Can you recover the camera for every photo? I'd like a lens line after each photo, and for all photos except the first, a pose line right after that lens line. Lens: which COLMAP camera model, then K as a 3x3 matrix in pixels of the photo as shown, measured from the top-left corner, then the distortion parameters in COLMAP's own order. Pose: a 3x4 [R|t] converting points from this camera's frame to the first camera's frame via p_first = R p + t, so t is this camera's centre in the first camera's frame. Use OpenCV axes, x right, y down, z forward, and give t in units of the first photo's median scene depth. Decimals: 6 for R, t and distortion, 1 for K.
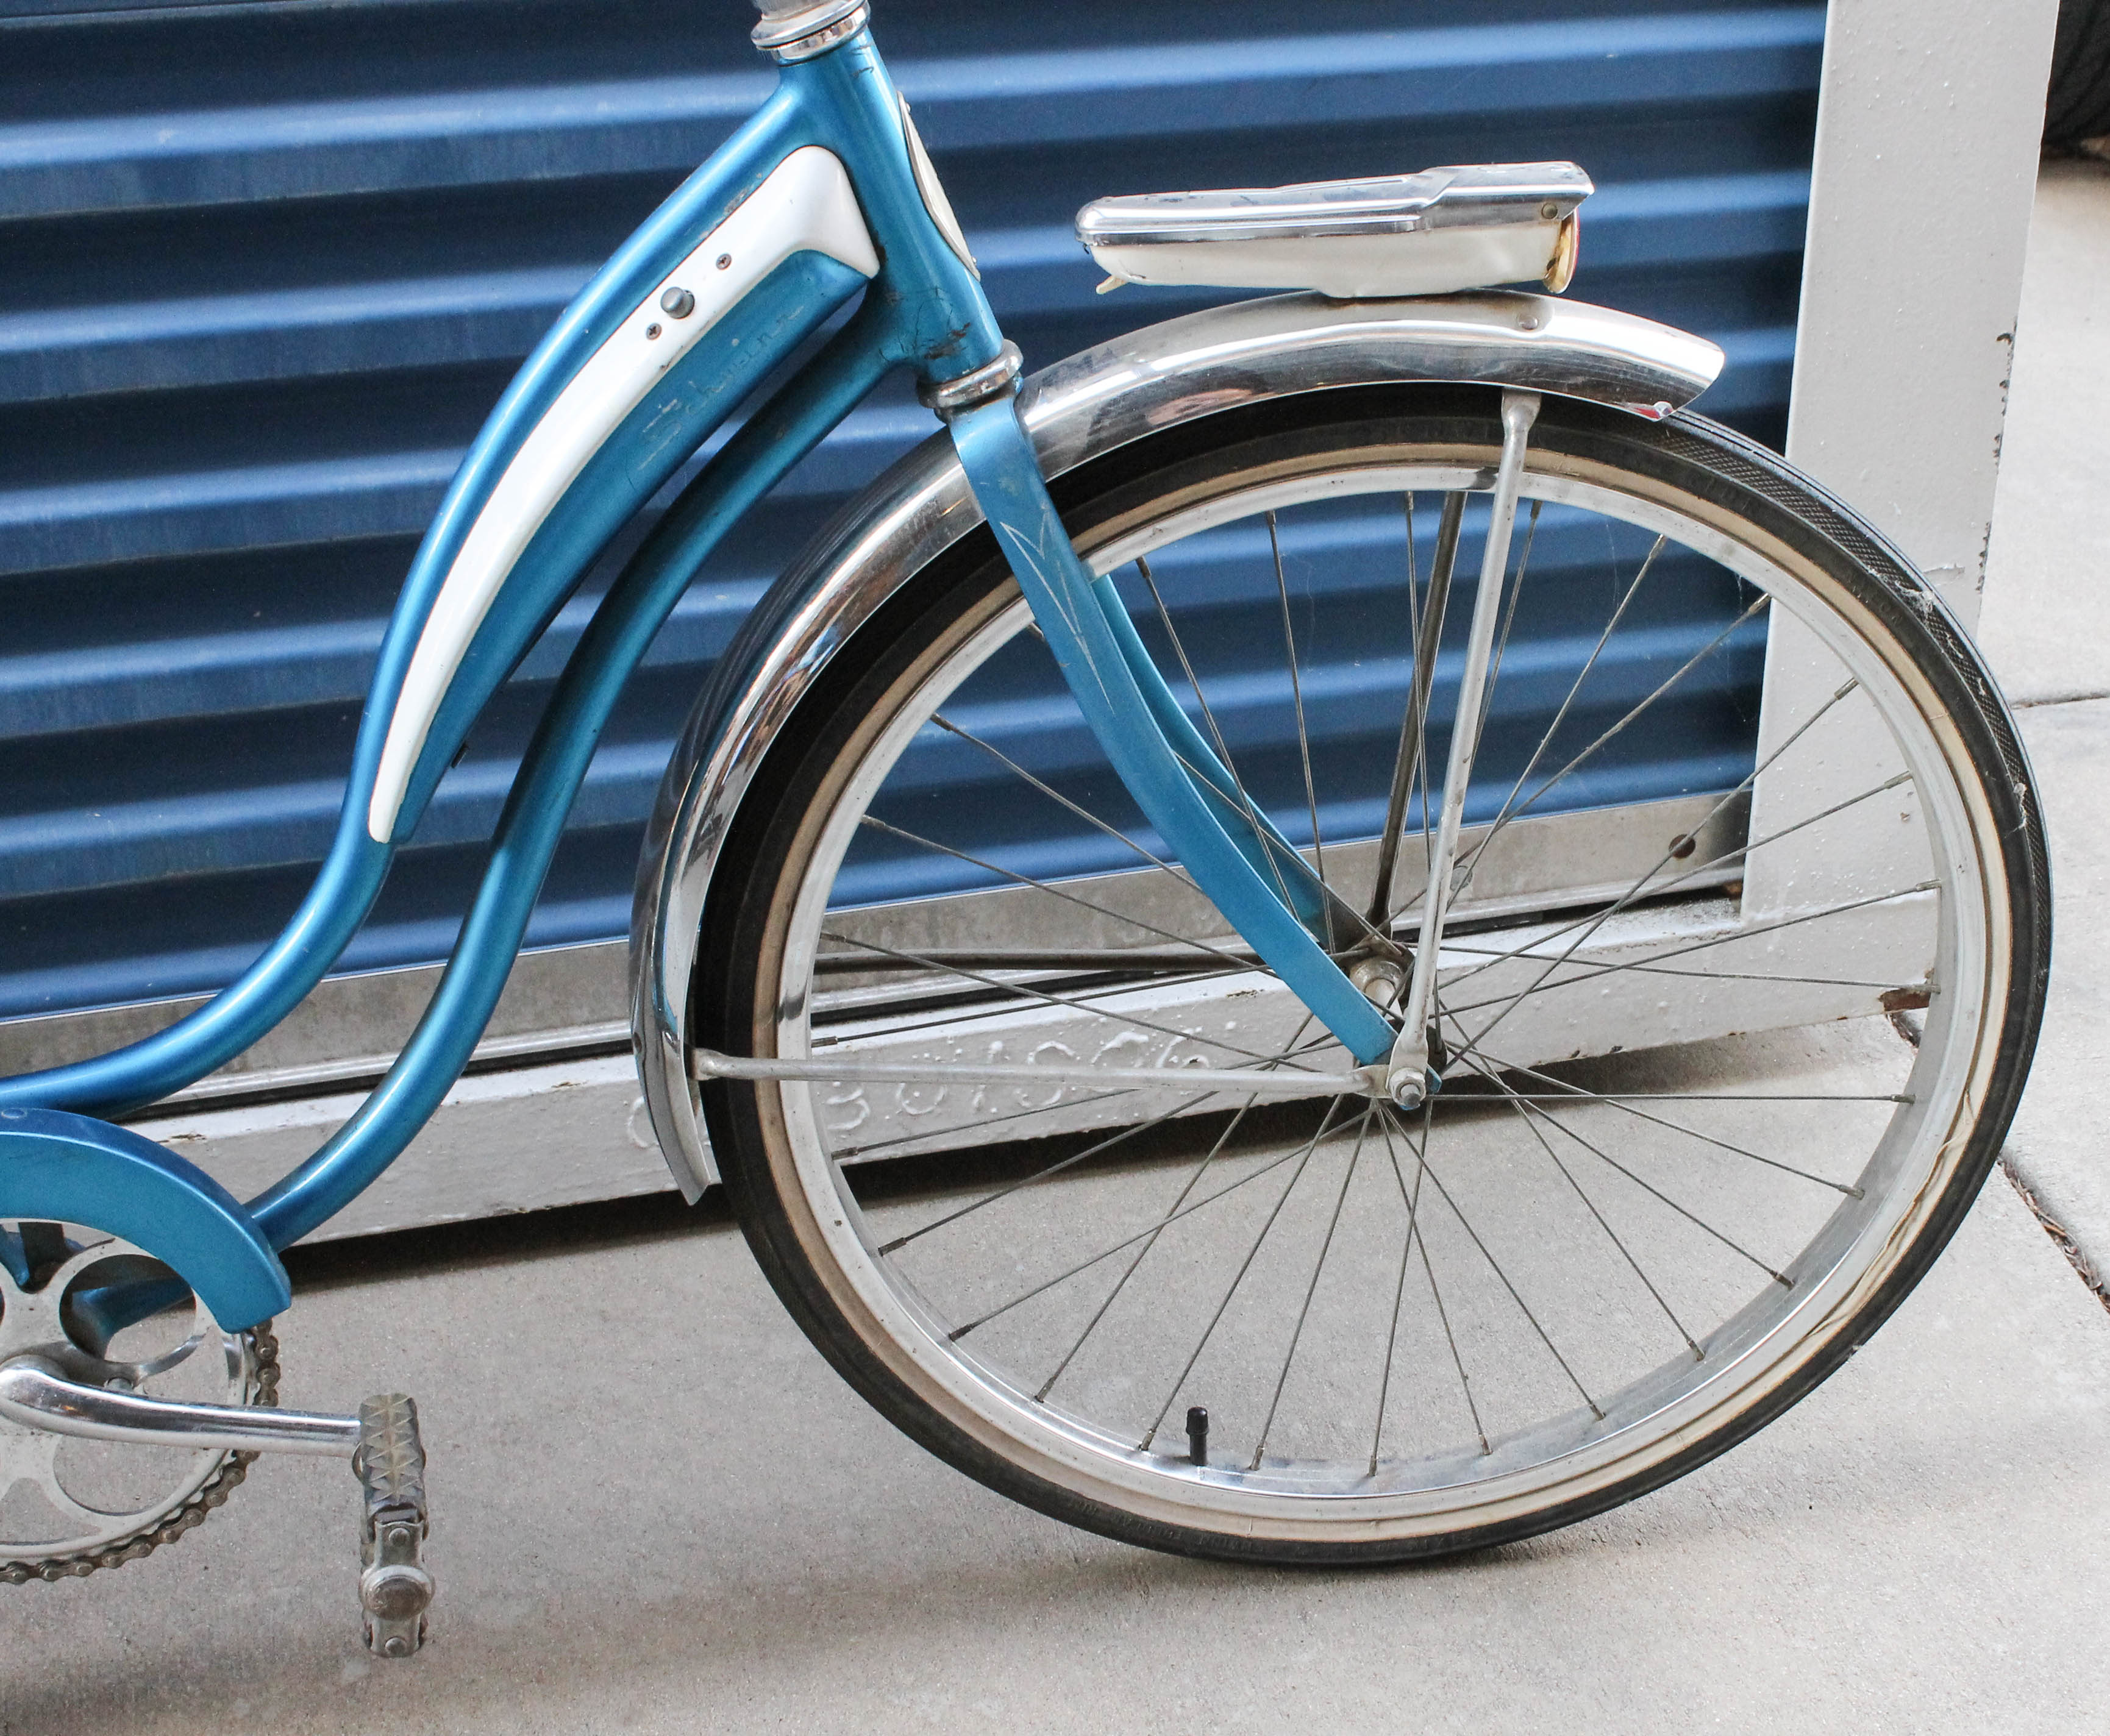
lens RADIAL K [[3339.7, 0, 1305.0], [0, 3339.7, 867.7], [0, 0, 1]] dist [-0.080289, 0.121987]
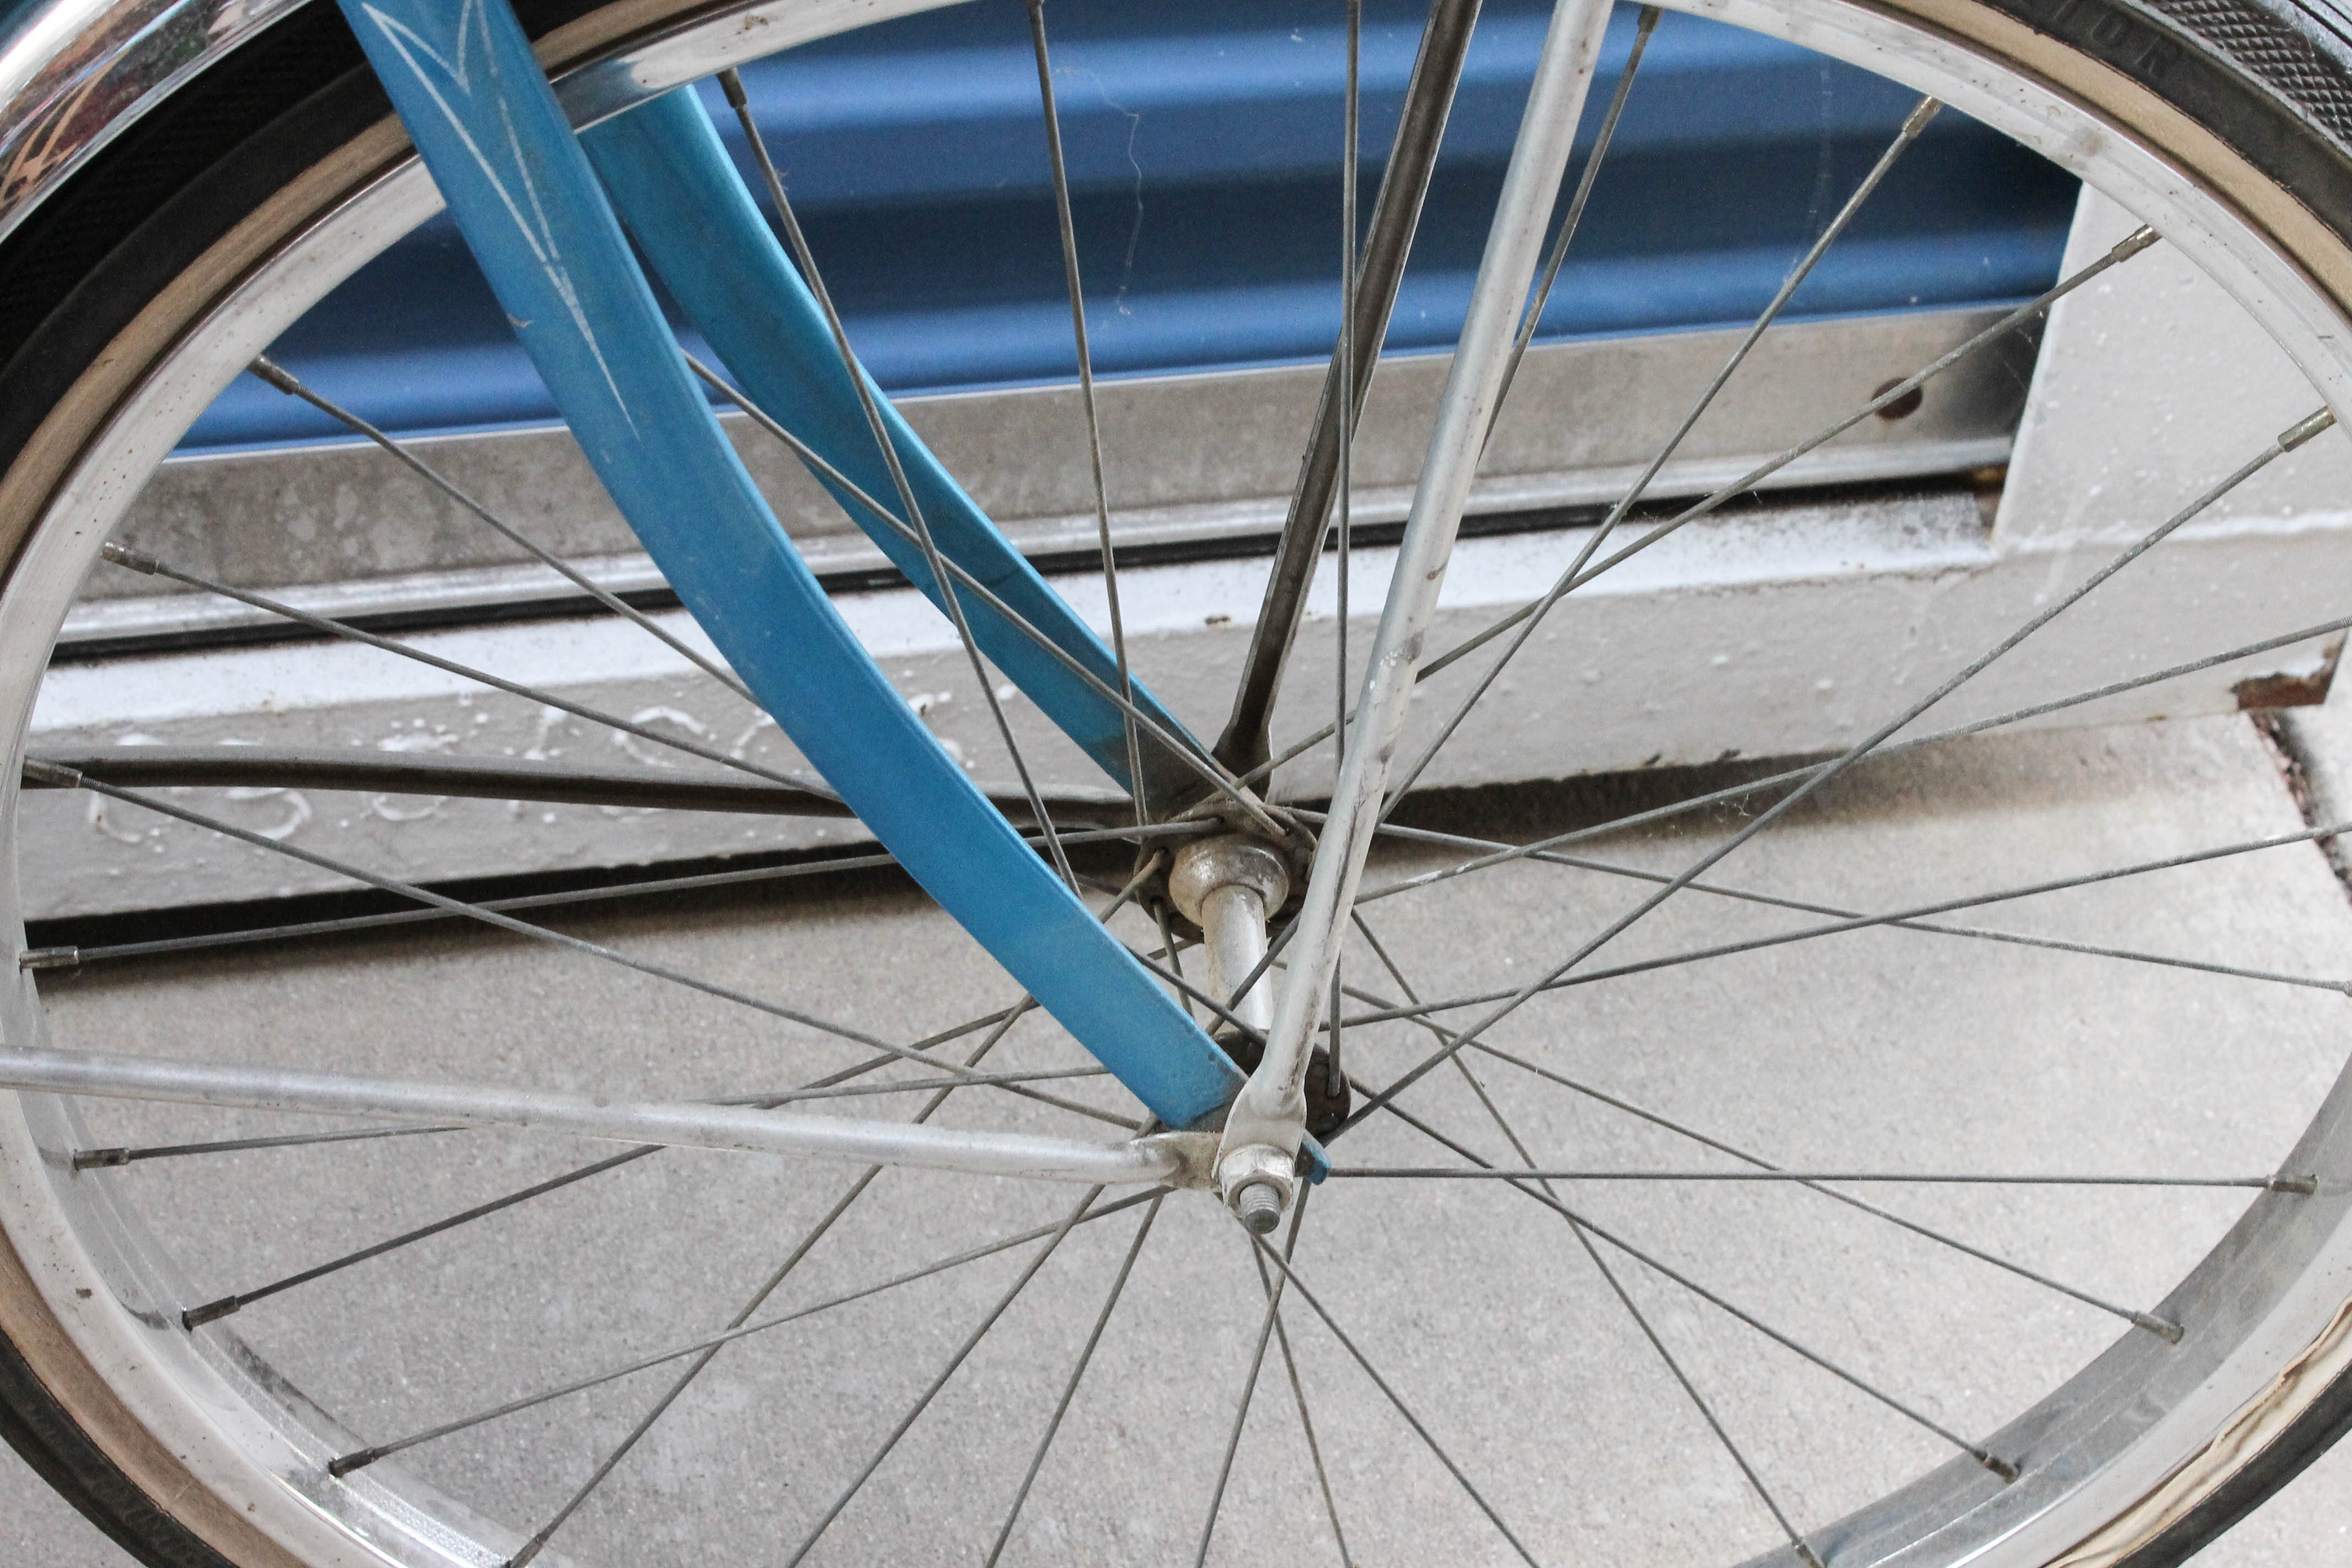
lens RADIAL K [[4369.9, 0, 1212.3], [0, 4369.9, 784.3], [0, 0, 1]] dist [0.005936, 0.215509]
pose [[0.995946, 0.088263, -0.017363, 0.025437], [-0.081540, 0.967312, 0.240123, -0.115380], [0.037989, -0.237733, 0.970587, 0.346673]]
